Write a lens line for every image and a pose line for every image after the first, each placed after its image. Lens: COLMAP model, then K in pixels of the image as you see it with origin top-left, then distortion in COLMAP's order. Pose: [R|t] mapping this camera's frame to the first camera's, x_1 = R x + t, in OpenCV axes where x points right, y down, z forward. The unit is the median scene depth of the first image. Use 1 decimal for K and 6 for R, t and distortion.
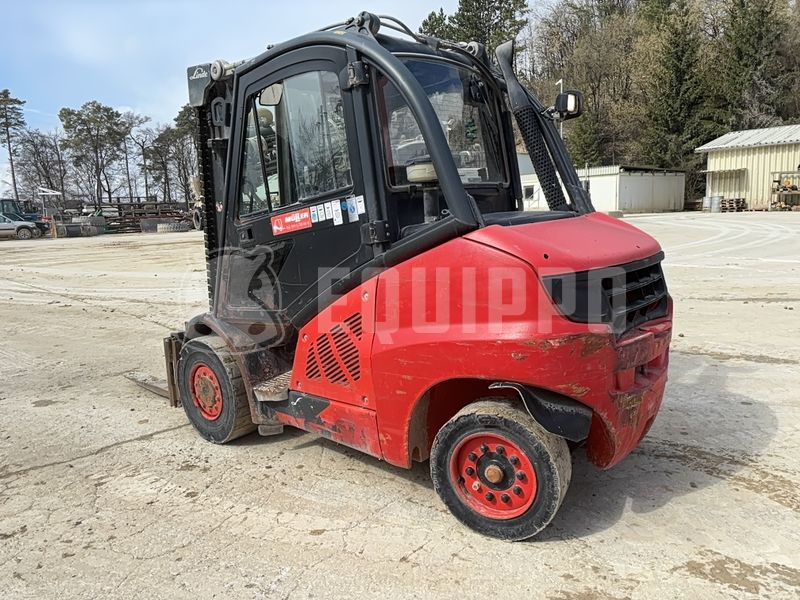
lens RADIAL K [[606.2, 0, 400.0], [0, 606.2, 300.0], [0, 0, 1]] dist [0.052422, -0.035693]
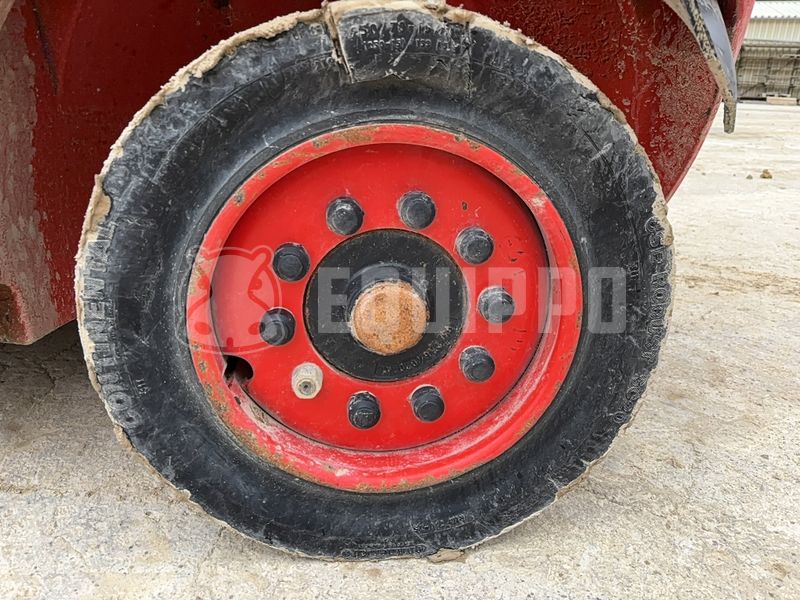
lens RADIAL K [[605.9, 0, 400.0], [0, 605.9, 300.0], [0, 0, 1]] dist [-0.001402, -0.002149]
pose [[0.834799, -0.123700, 0.536479, 0.023279], [0.024657, 0.981854, 0.188026, 0.168970], [-0.550003, -0.143736, 0.822701, 0.581427]]
